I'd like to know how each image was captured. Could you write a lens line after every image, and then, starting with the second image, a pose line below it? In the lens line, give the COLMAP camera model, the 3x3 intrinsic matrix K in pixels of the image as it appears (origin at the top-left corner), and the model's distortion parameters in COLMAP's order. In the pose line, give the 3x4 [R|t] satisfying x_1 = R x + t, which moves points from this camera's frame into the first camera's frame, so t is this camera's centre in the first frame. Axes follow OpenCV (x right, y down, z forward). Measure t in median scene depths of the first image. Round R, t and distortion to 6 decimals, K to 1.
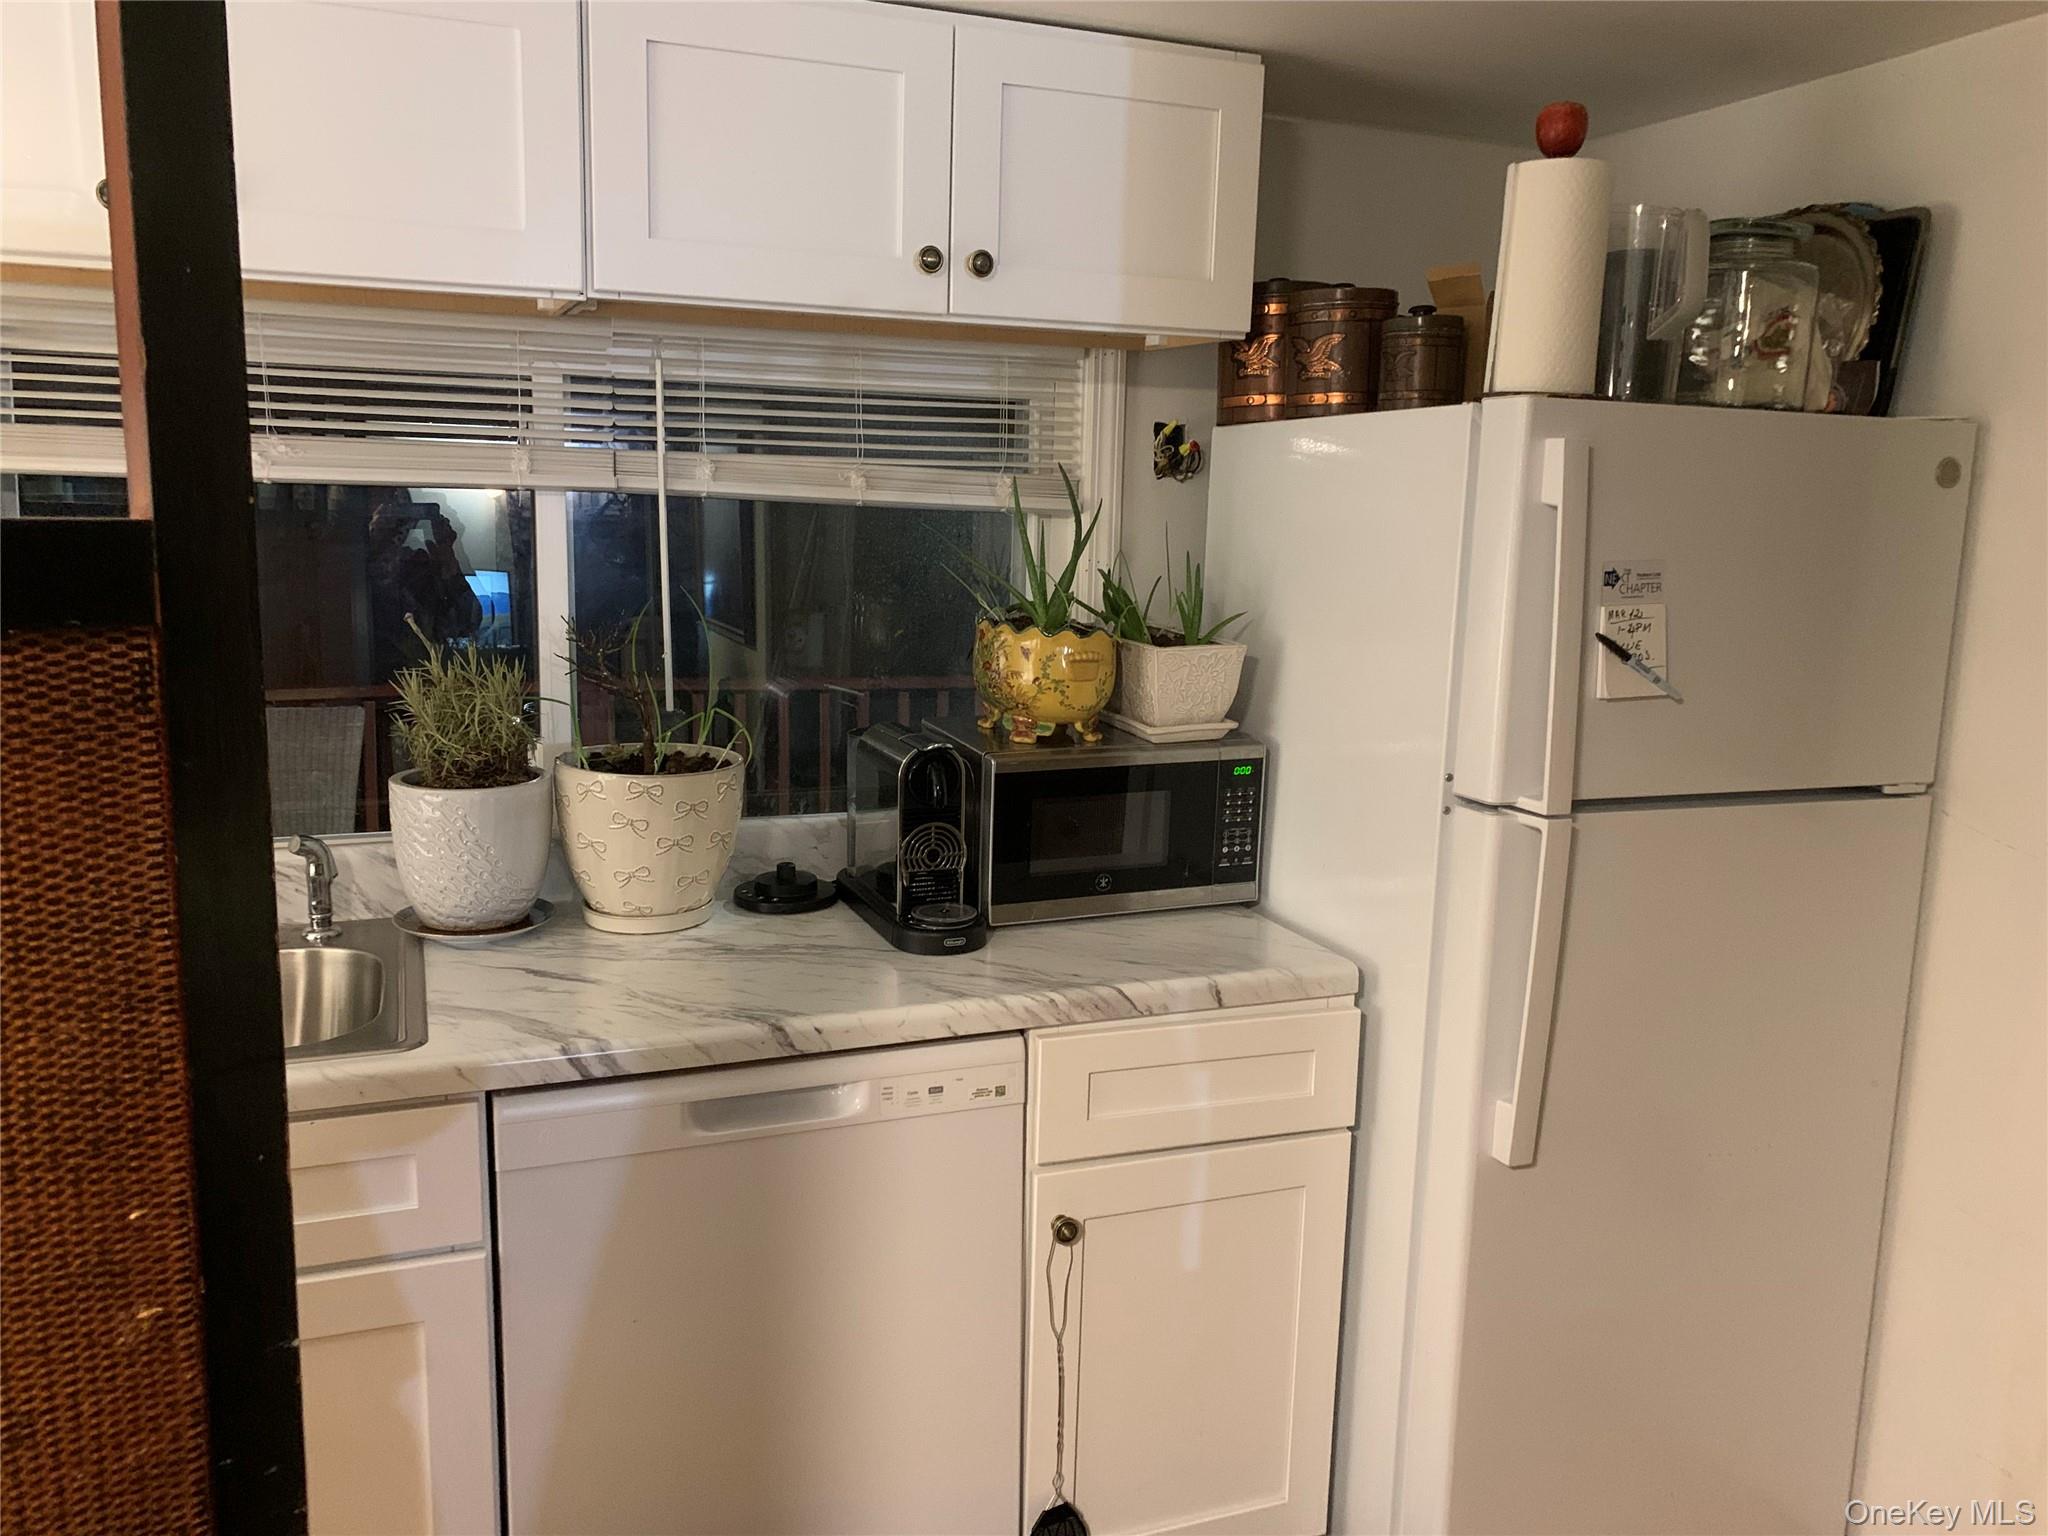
lens RADIAL K [[1559.0, 0, 1026.2], [0, 1559.0, 754.7], [0, 0, 1]] dist [-0.002022, -0.006259]
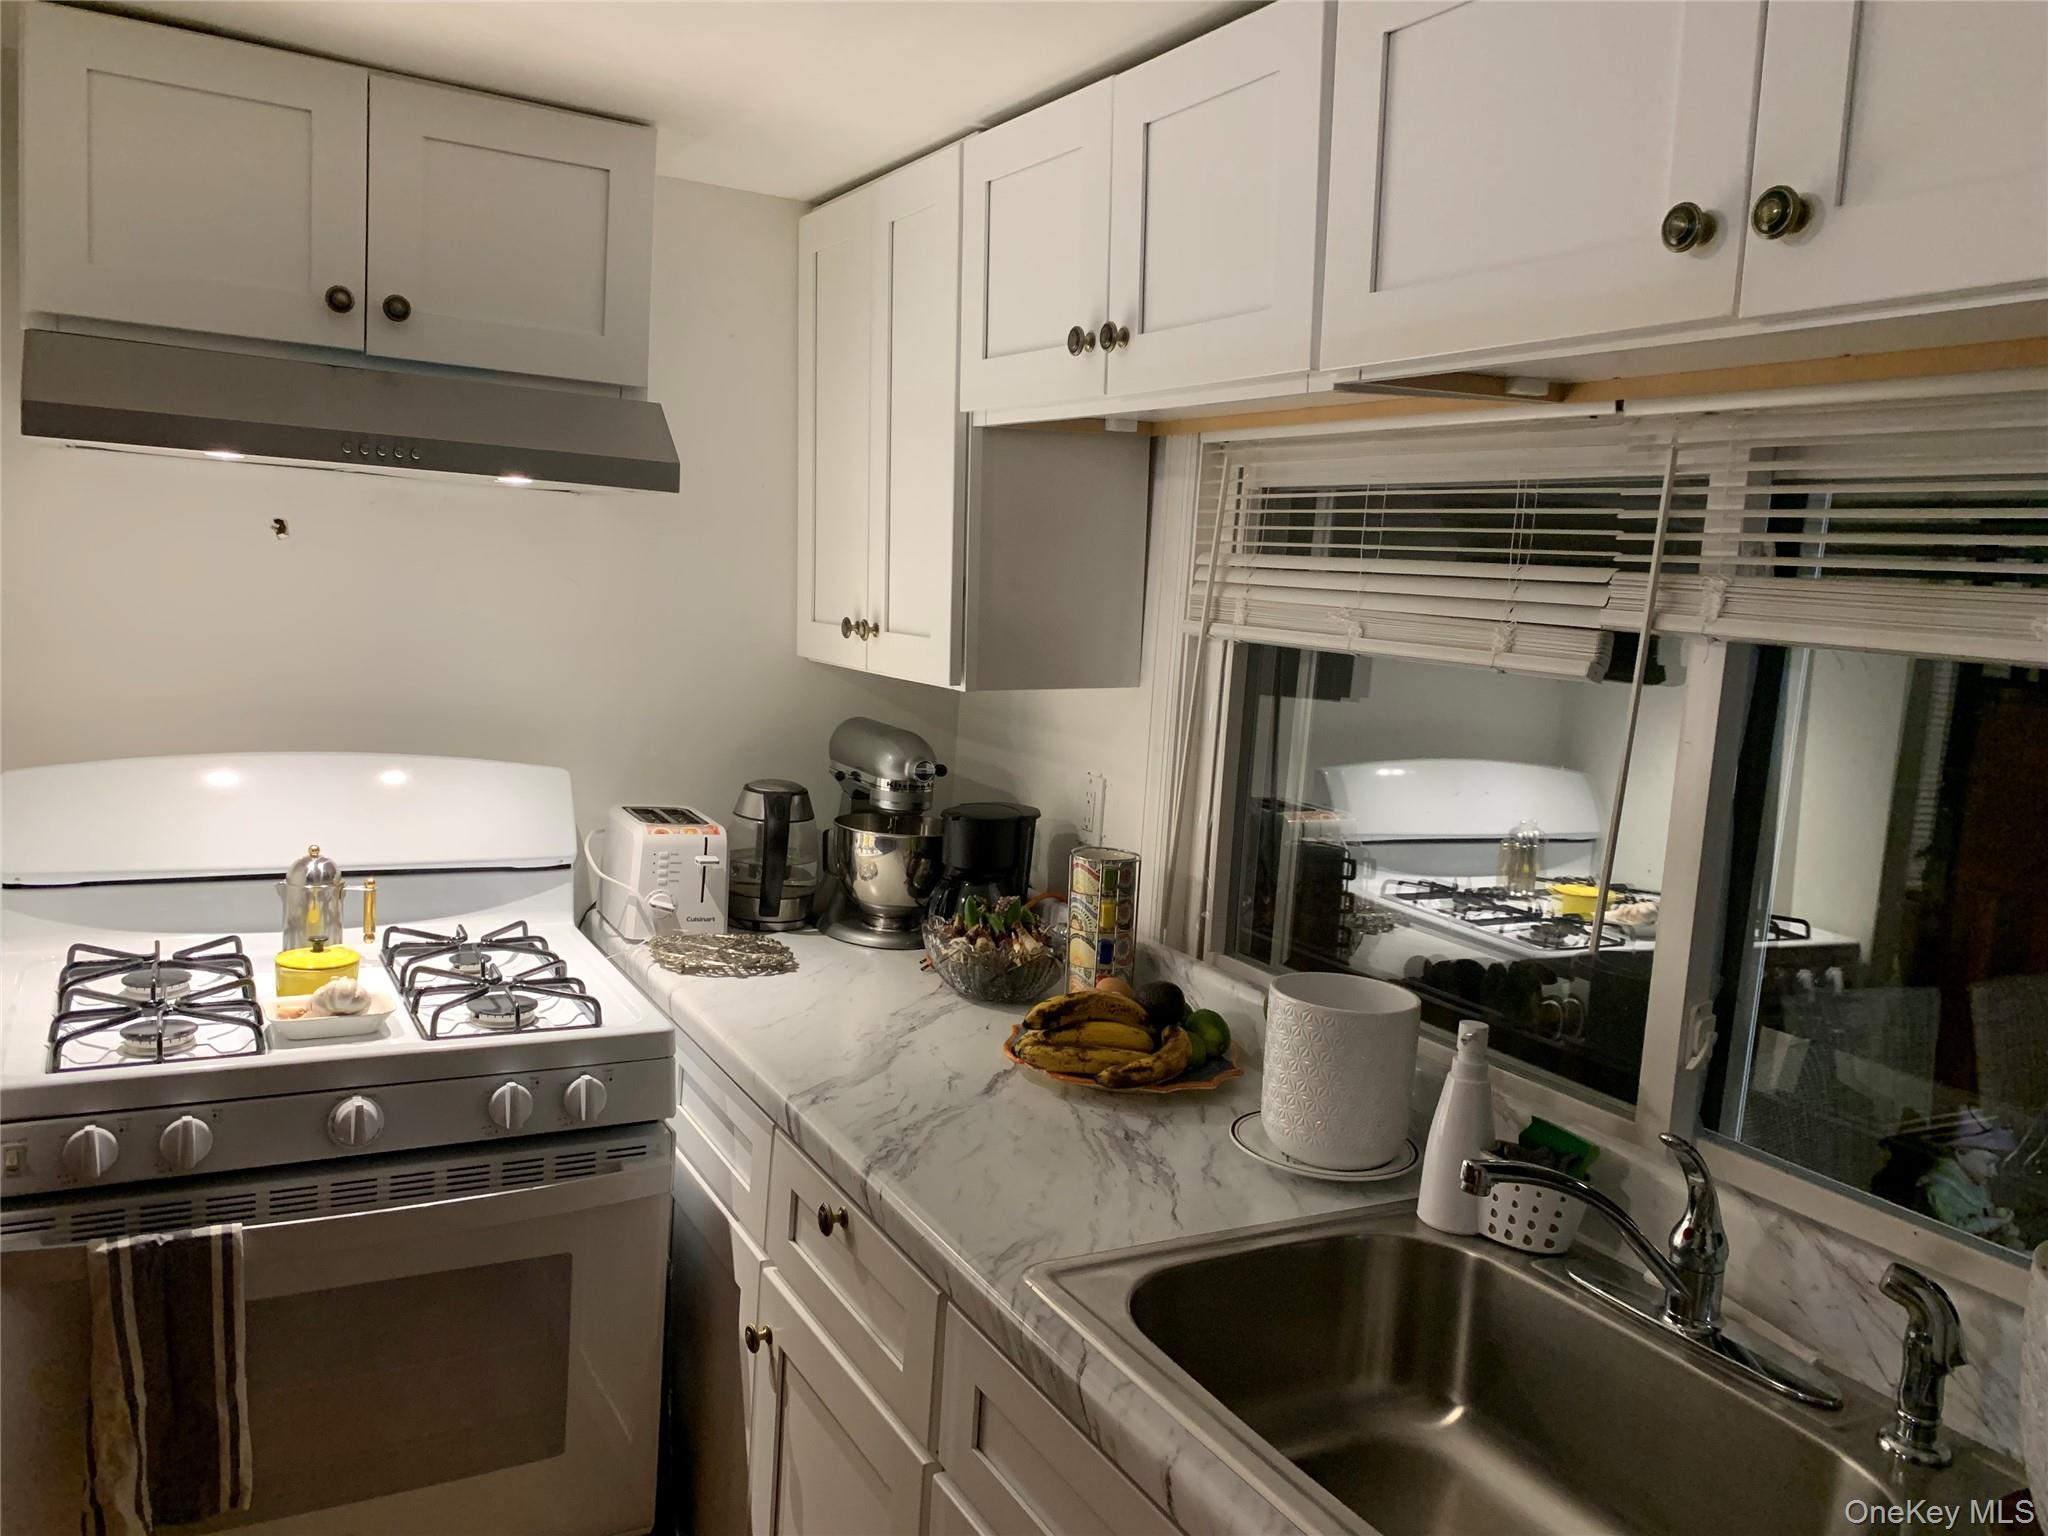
lens RADIAL K [[1559.0, 0, 1026.2], [0, 1559.0, 754.7], [0, 0, 1]] dist [-0.002022, -0.006259]
pose [[0.144836, 0.096596, -0.984729, 0.595274], [-0.241969, 0.968463, 0.059411, -0.105055], [0.959413, 0.229669, 0.163642, 0.801253]]
